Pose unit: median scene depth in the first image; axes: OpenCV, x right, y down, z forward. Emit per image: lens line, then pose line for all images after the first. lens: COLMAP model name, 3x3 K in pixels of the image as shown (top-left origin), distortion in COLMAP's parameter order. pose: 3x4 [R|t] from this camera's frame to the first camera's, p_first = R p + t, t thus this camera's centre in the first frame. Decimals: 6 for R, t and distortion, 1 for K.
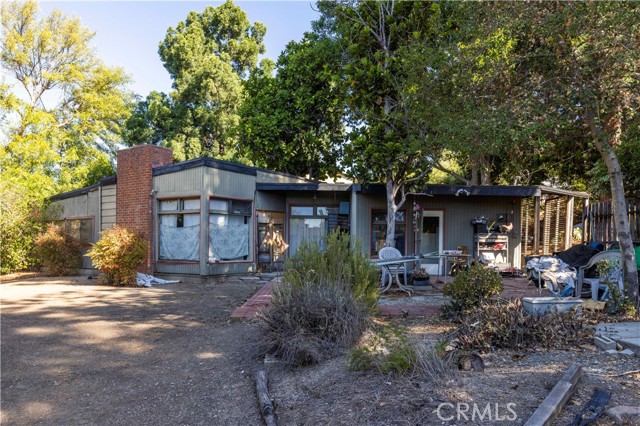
lens RADIAL K [[439.8, 0, 320.0], [0, 439.8, 213.0], [0, 0, 1]] dist [0.004100, -0.000919]
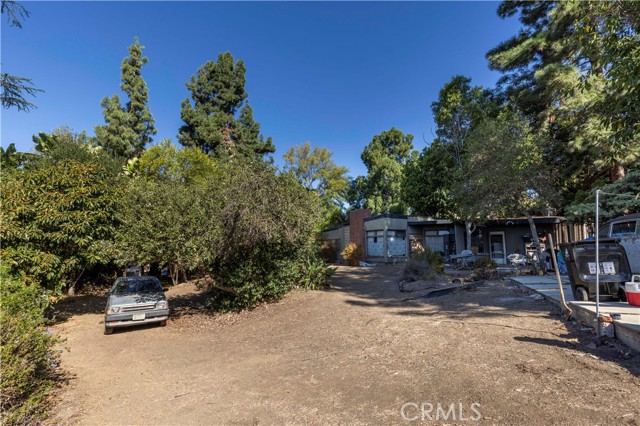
lens RADIAL K [[301.0, 0, 321.8], [0, 301.0, 229.8], [0, 0, 1]] dist [0.001207, 0.000202]
pose [[0.891711, -0.037612, -0.451040, 0.109837], [0.041398, 0.999142, -0.001474, -0.030521], [0.450708, -0.017358, 0.892502, -0.399196]]
